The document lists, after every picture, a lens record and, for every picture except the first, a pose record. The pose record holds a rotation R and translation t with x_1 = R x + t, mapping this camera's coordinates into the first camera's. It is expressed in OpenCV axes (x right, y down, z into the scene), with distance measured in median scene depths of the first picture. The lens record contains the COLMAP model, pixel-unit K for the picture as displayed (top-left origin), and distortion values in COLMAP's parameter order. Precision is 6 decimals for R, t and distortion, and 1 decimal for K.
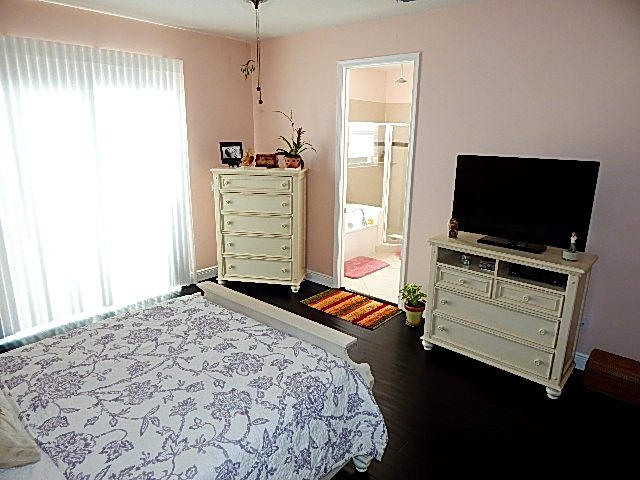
lens RADIAL K [[422.6, 0, 319.7], [0, 422.6, 237.2], [0, 0, 1]] dist [-0.007723, -0.000746]
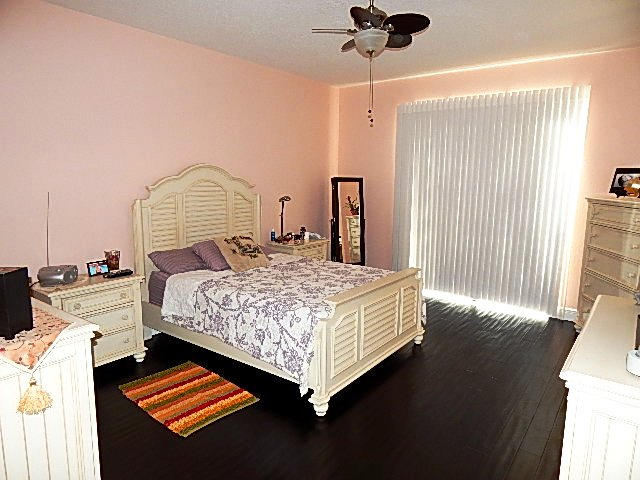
lens RADIAL K [[422.6, 0, 321.3], [0, 422.6, 239.6], [0, 0, 1]] dist [-0.007723, -0.000746]
pose [[0.082076, 0.150094, -0.985259, 1.250479], [-0.261404, 0.957225, 0.124048, -0.074639], [0.961734, 0.247369, 0.117801, 0.765173]]
